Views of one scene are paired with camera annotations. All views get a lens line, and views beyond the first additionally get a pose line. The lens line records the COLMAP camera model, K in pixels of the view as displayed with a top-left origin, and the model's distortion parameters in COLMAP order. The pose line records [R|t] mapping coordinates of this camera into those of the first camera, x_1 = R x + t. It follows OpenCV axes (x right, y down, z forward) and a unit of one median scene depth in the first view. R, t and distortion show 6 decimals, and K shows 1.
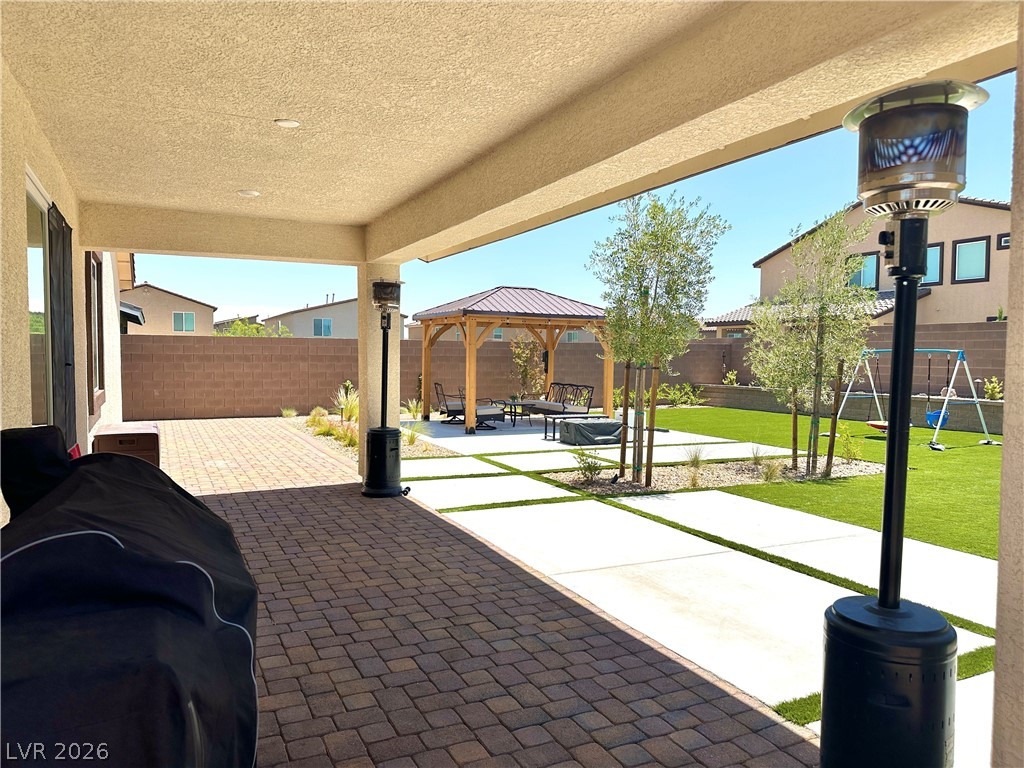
lens RADIAL K [[716.8, 0, 522.5], [0, 716.8, 382.5], [0, 0, 1]] dist [0.096860, -0.109691]
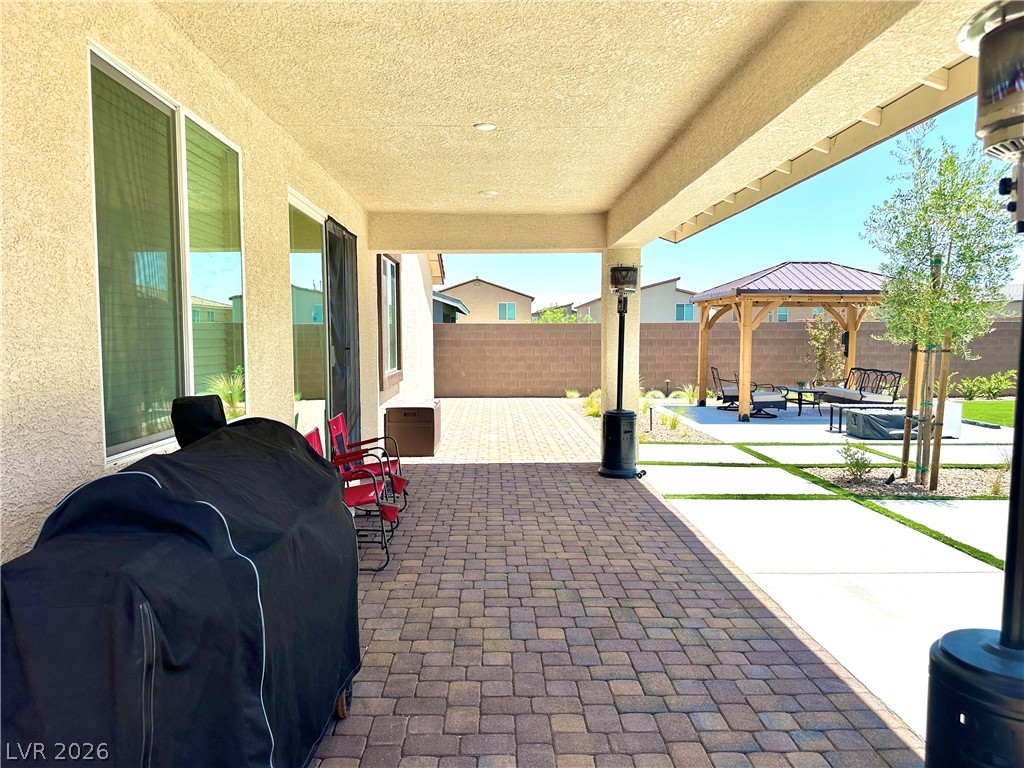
lens RADIAL K [[716.8, 0, 508.6], [0, 716.8, 375.7], [0, 0, 1]] dist [0.096860, -0.109691]
pose [[0.912173, 0.013441, -0.409585, 0.108733], [-0.008155, 0.999859, 0.014648, 0.000827], [0.409724, -0.010021, 0.912154, 0.013283]]
